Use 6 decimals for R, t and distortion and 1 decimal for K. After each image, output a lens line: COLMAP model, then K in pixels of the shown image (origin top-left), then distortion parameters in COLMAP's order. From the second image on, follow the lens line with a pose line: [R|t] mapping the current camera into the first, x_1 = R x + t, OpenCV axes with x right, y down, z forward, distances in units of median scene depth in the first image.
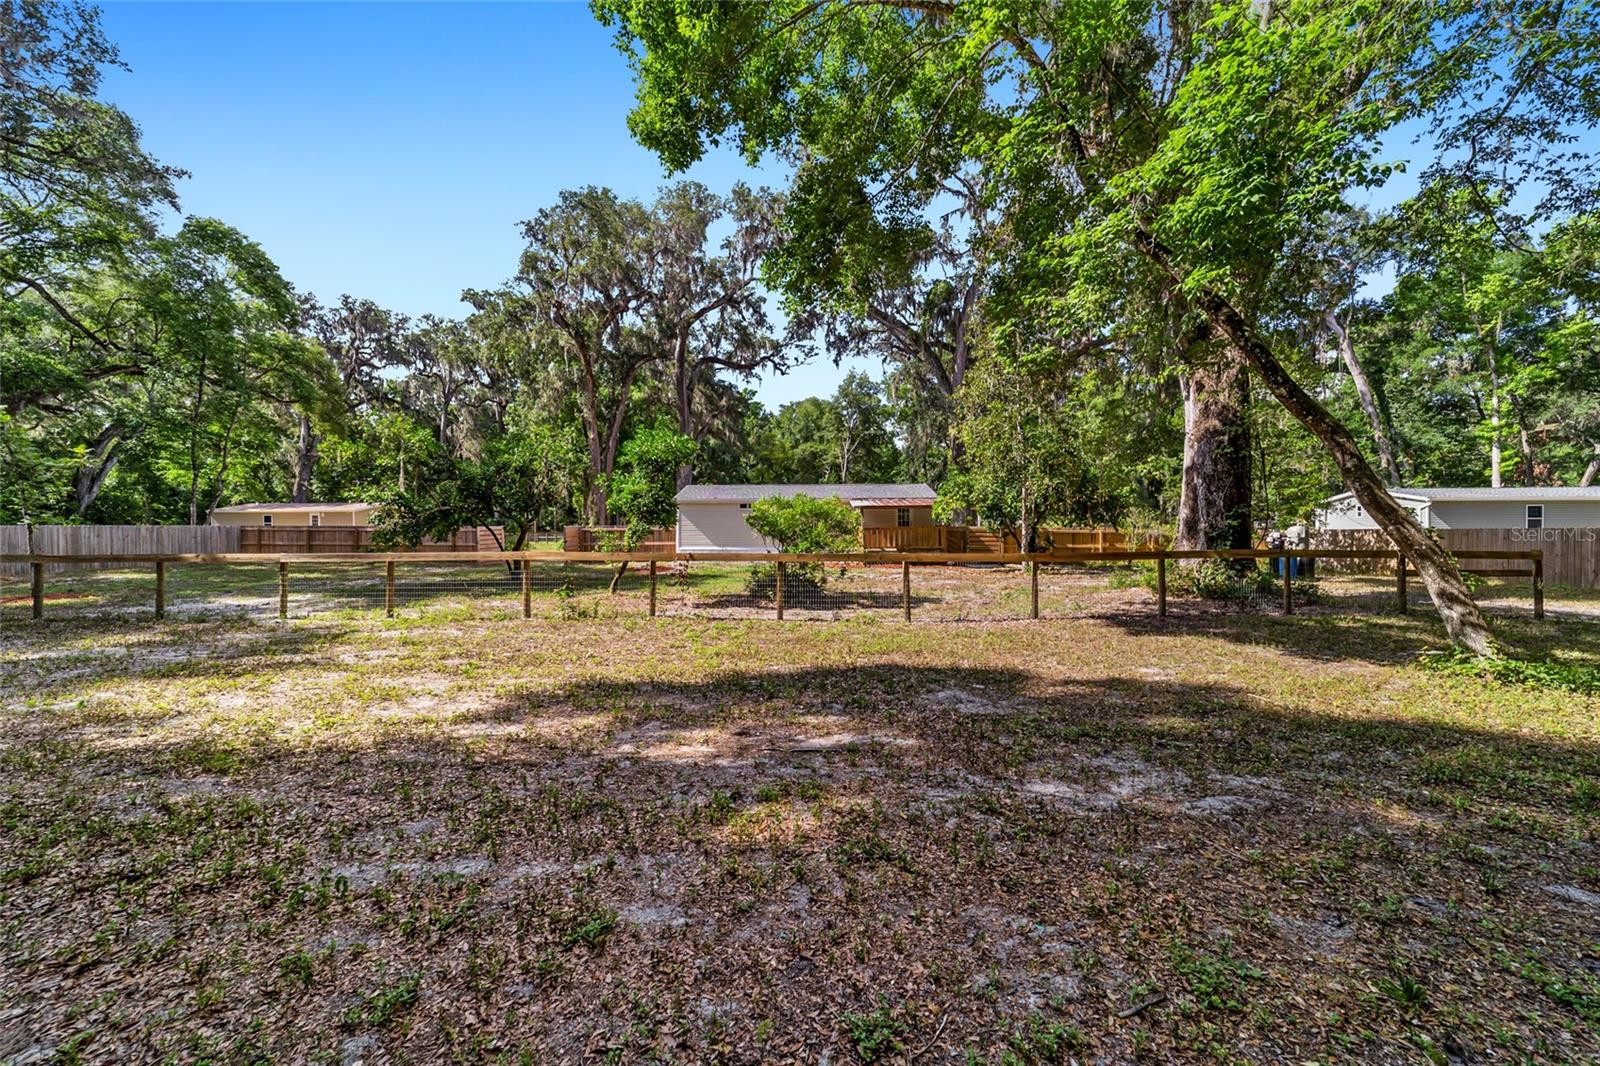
lens RADIAL K [[606.0, 0, 808.6], [0, 606.0, 539.2], [0, 0, 1]] dist [-0.016820, 0.006250]
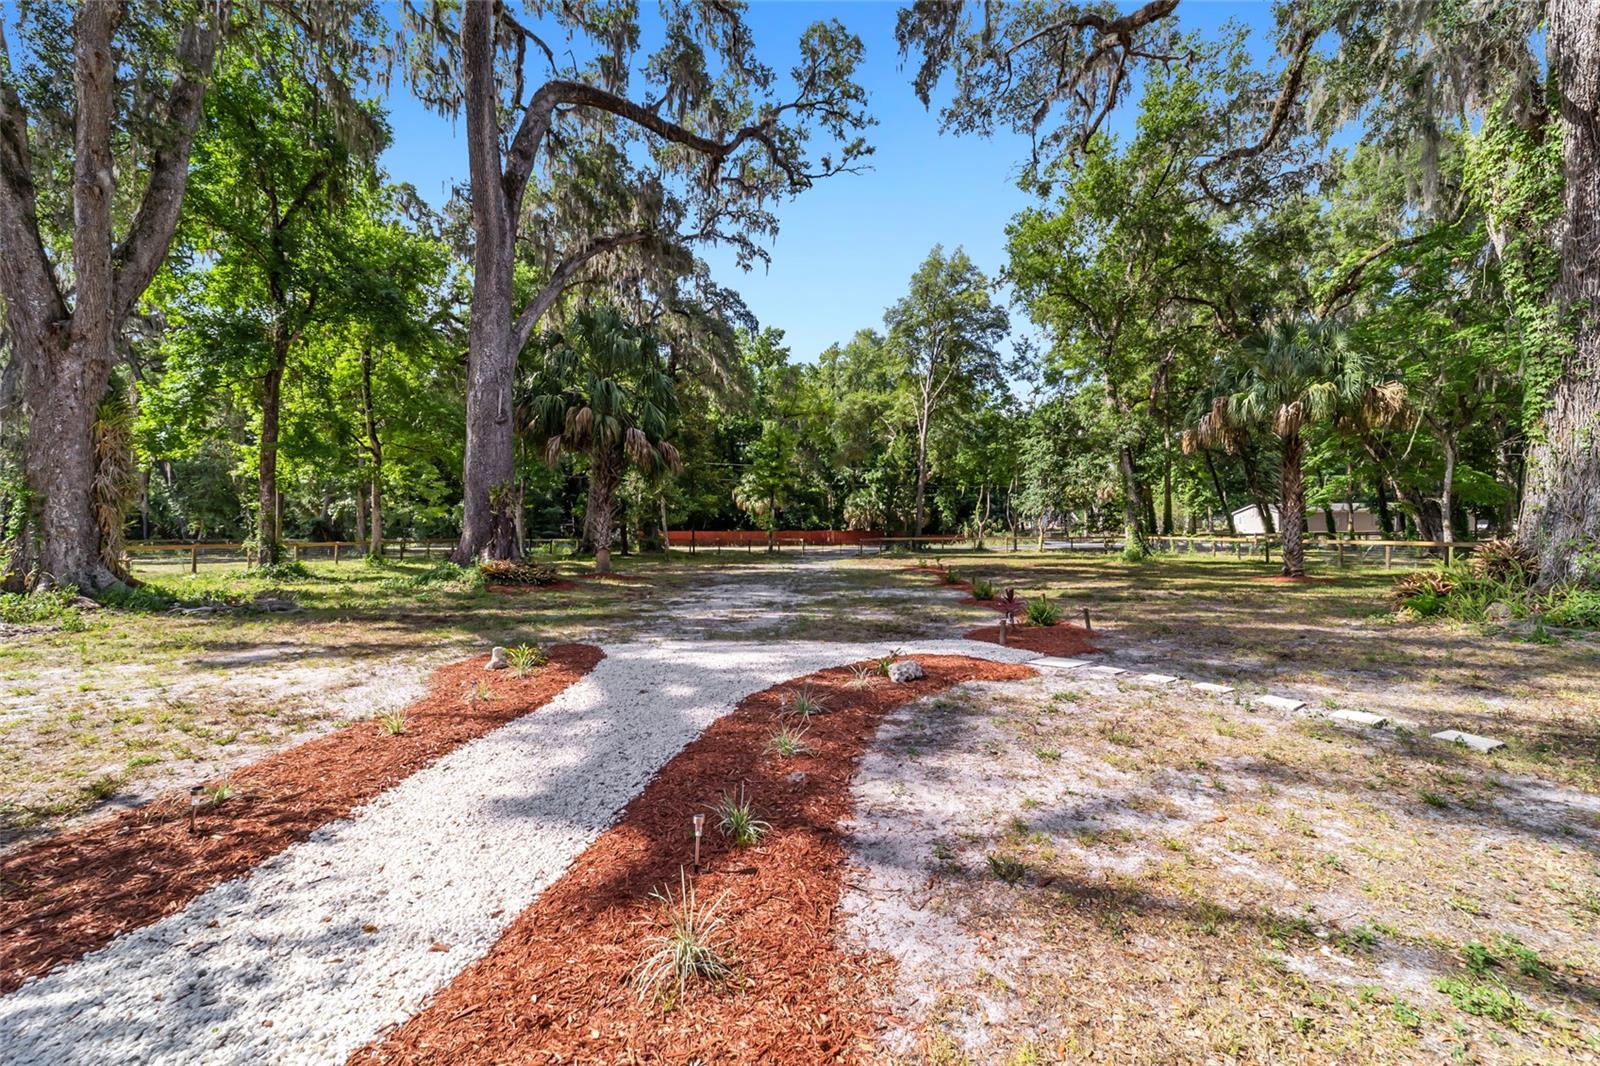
lens RADIAL K [[606.0, 0, 801.0], [0, 606.0, 521.4], [0, 0, 1]] dist [-0.016820, 0.006250]
pose [[0.994015, -0.004100, -0.109165, 0.009754], [-0.000027, 0.999286, -0.037777, -0.011359], [0.109242, 0.037553, 0.993306, 0.587428]]
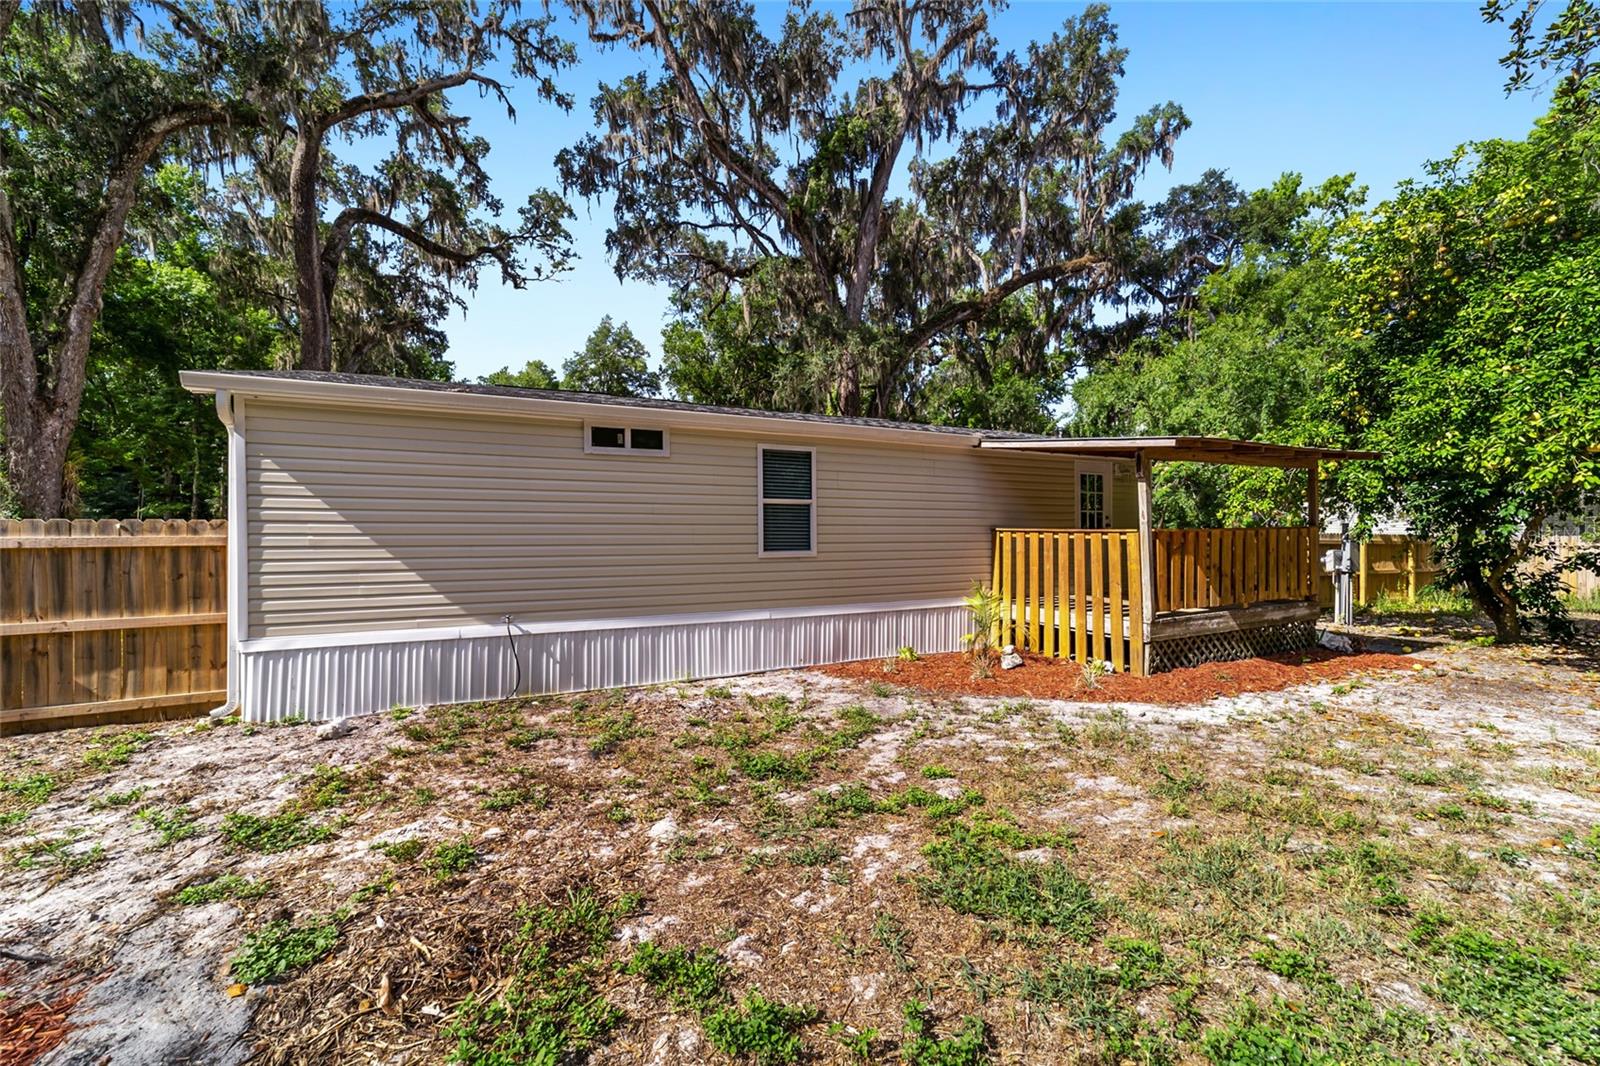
lens RADIAL K [[606.0, 0, 786.4], [0, 606.0, 548.1], [0, 0, 1]] dist [-0.016820, 0.006250]
pose [[0.901050, -0.008782, 0.433626, -0.064825], [0.009736, 0.999953, 0.000020, -0.008010], [-0.433606, 0.004204, 0.901093, 0.345711]]
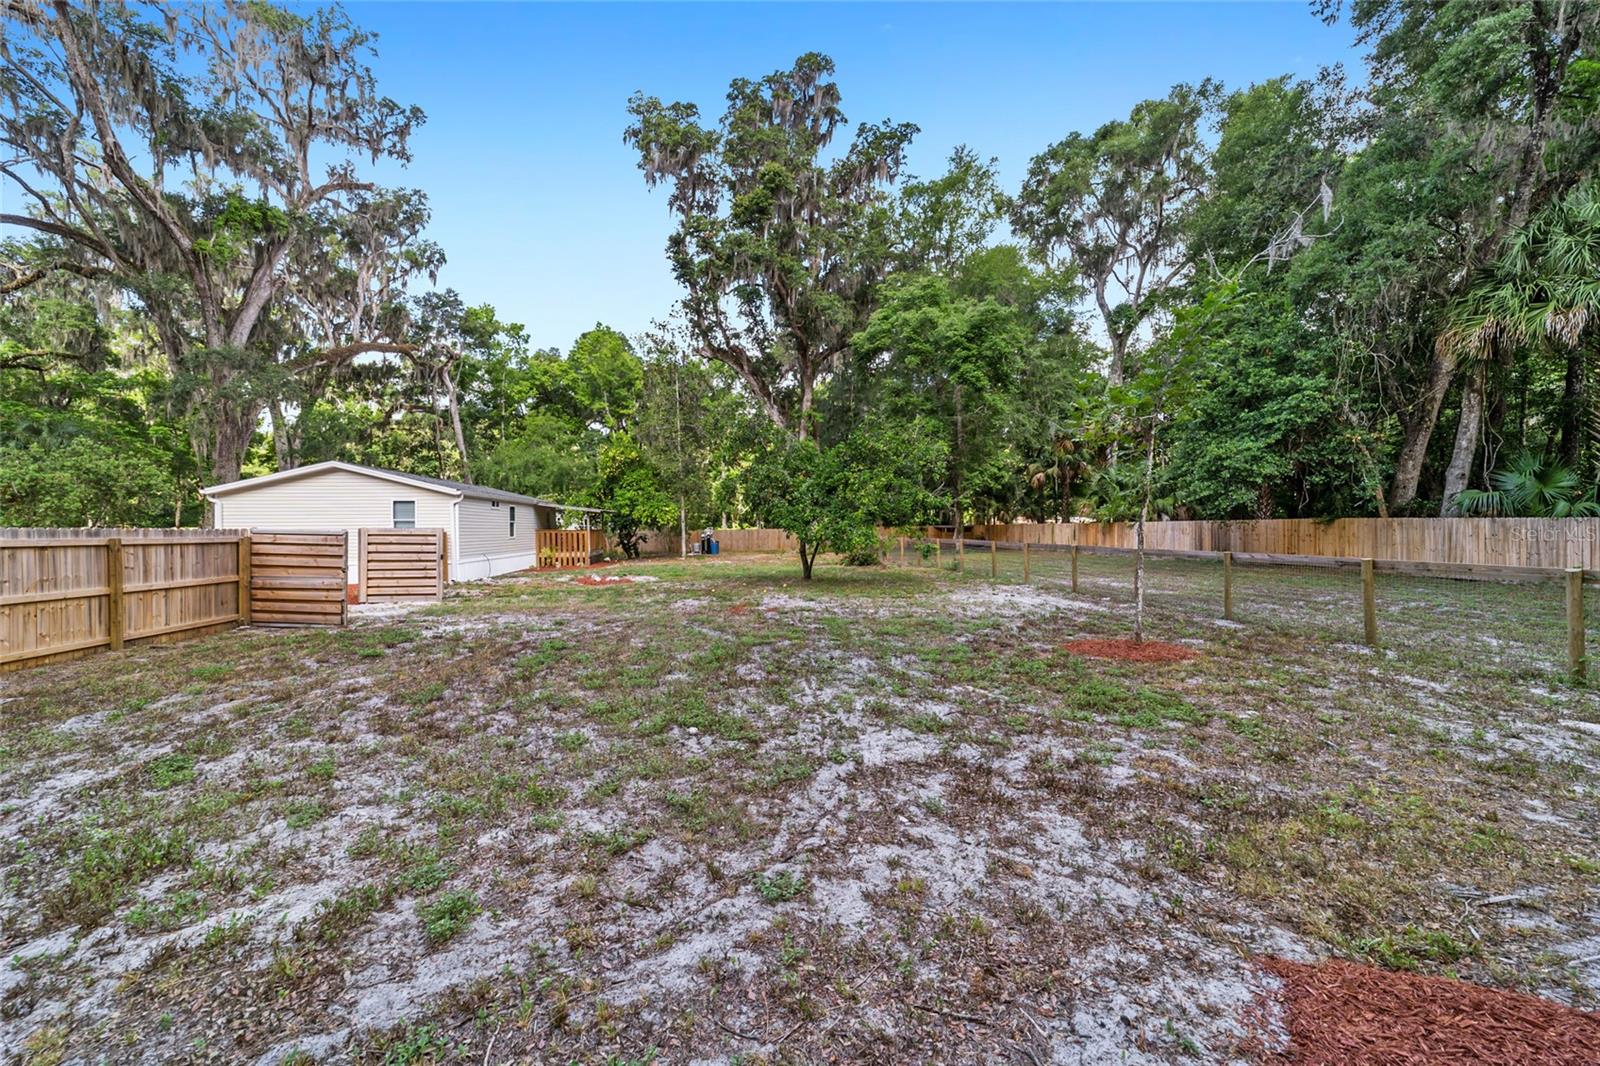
lens RADIAL K [[606.0, 0, 795.7], [0, 606.0, 534.0], [0, 0, 1]] dist [-0.016820, 0.006250]
pose [[-0.145189, -0.007232, 0.989378, -0.414060], [0.032461, 0.999400, 0.012069, -0.007936], [-0.988871, 0.033868, -0.144867, 0.331397]]
